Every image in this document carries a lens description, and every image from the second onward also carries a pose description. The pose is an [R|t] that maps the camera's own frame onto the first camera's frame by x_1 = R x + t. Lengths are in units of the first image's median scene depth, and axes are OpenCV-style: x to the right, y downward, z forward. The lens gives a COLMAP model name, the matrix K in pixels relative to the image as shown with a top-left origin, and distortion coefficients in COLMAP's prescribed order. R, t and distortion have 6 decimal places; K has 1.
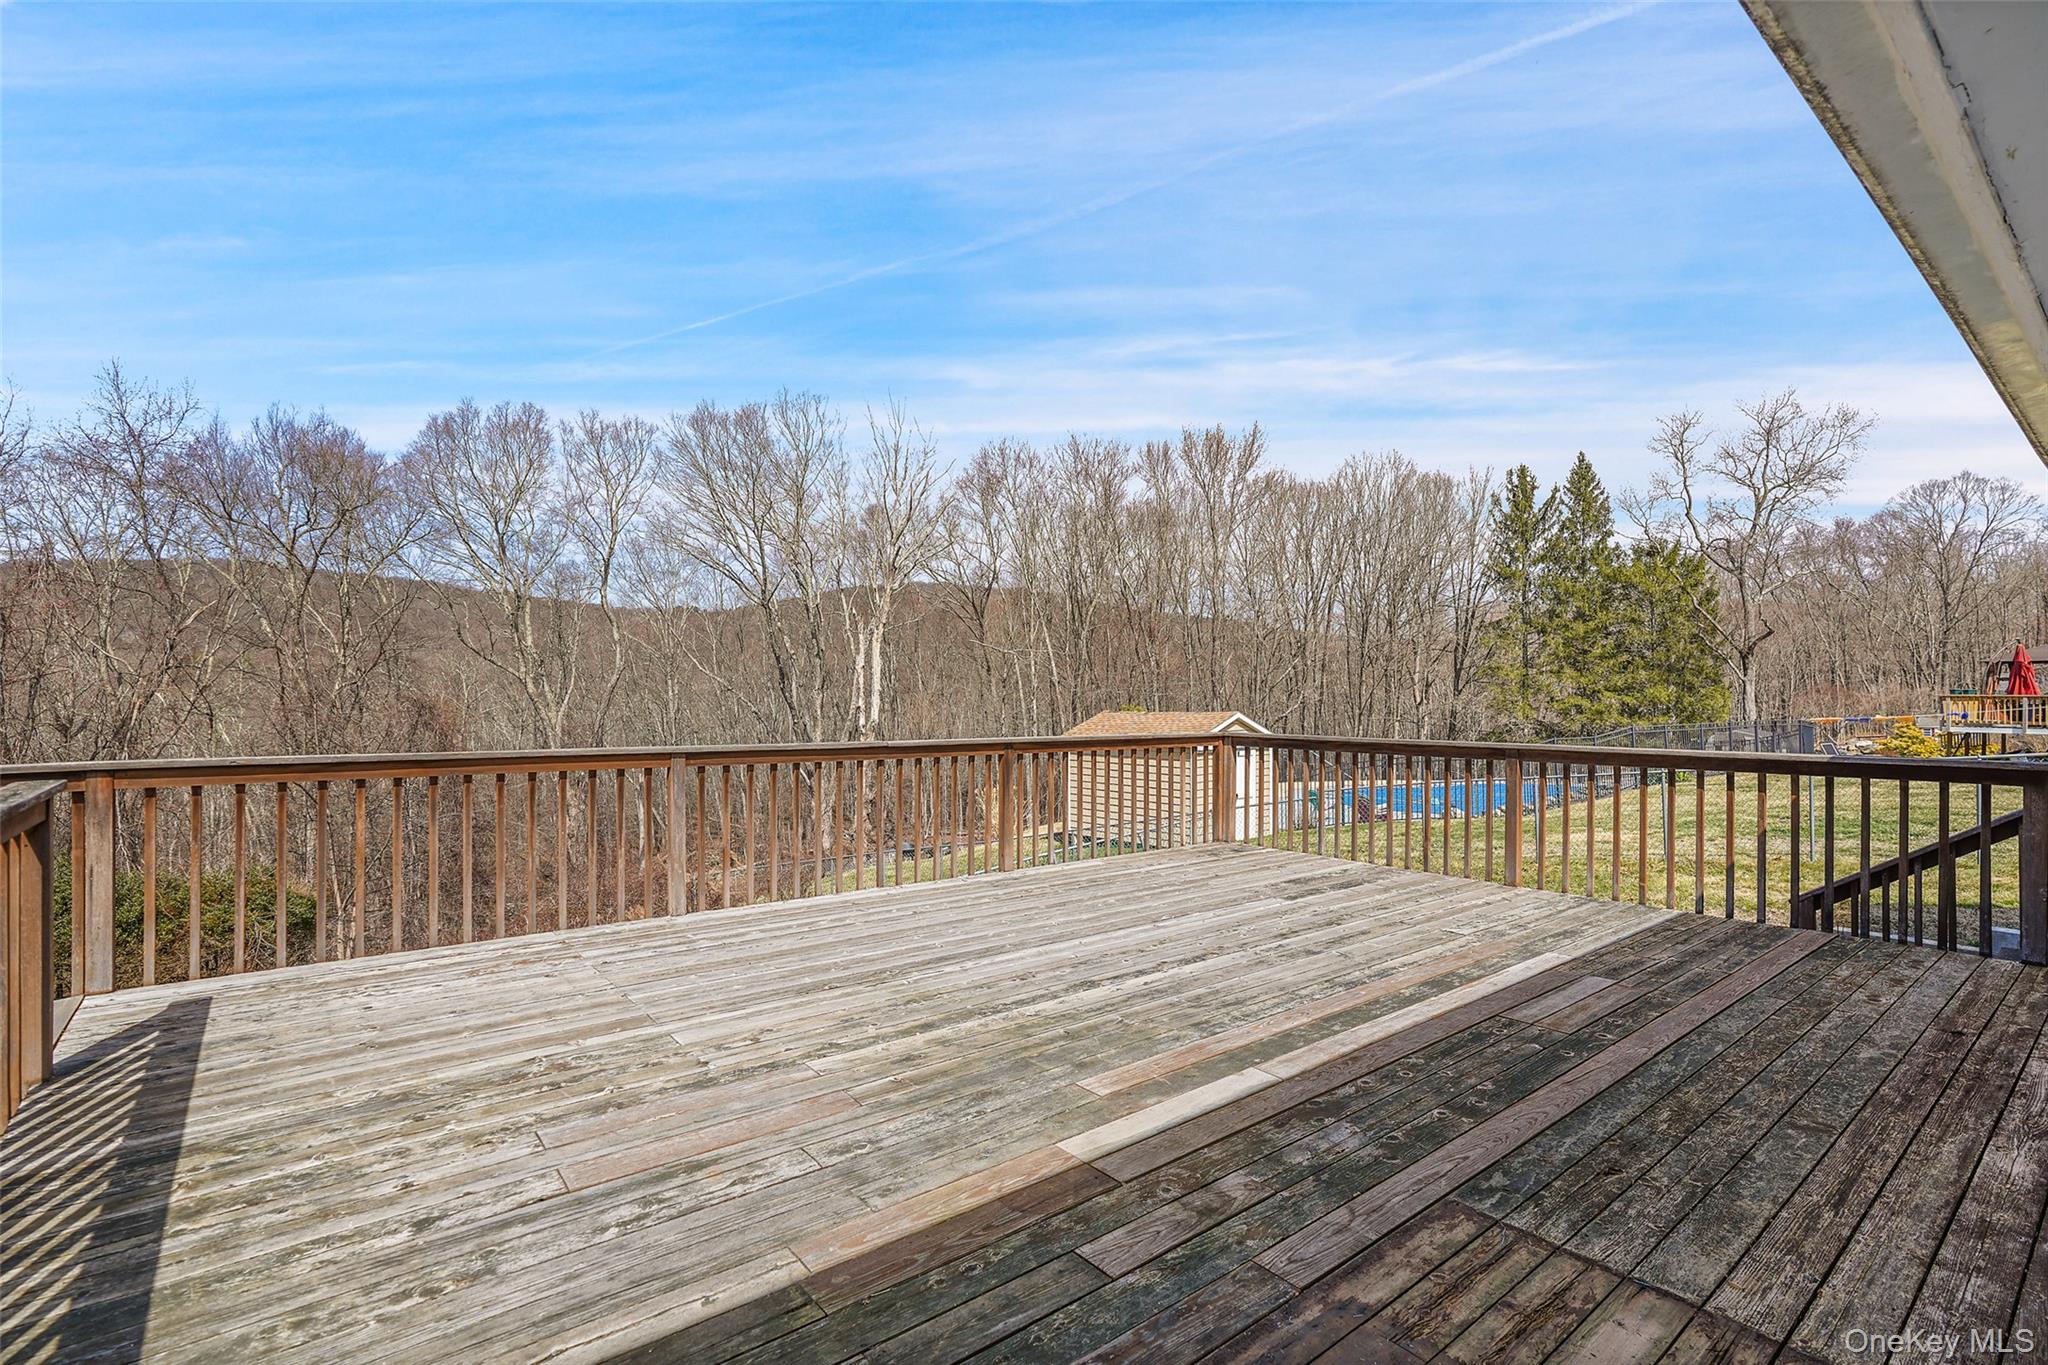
lens RADIAL K [[965.6, 0, 1018.5], [0, 965.6, 705.4], [0, 0, 1]] dist [-0.001673, 0.001330]
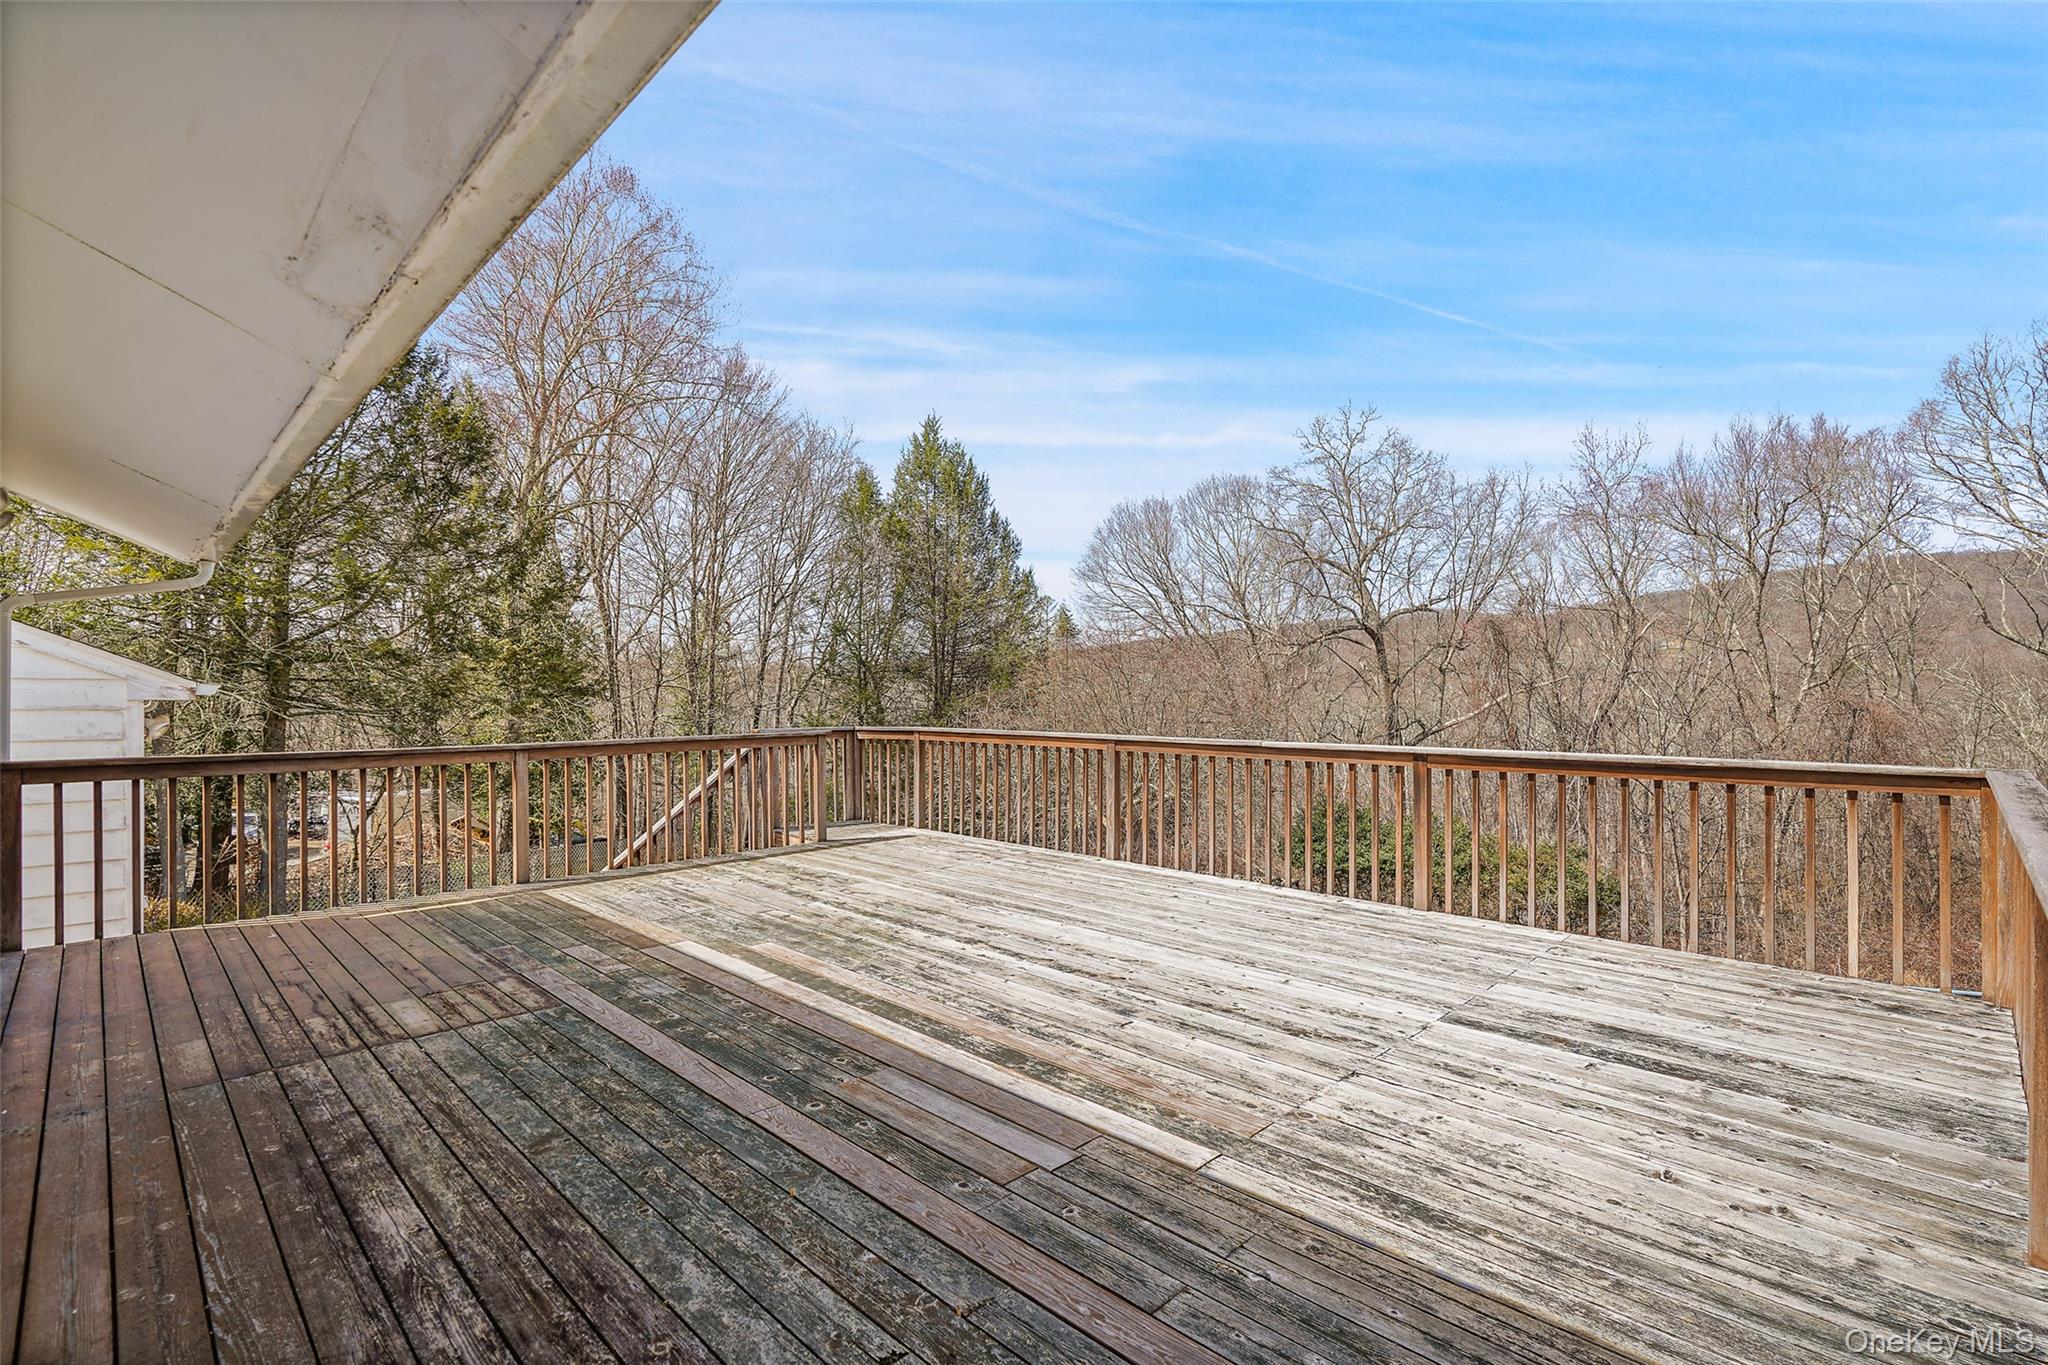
lens RADIAL K [[965.6, 0, 1018.5], [0, 965.6, 705.4], [0, 0, 1]] dist [-0.001673, 0.001330]
pose [[0.077449, 0.004416, -0.996987, 1.428172], [-0.004342, 0.999982, 0.004092, -0.006208], [0.996987, 0.004012, 0.077467, 1.095431]]
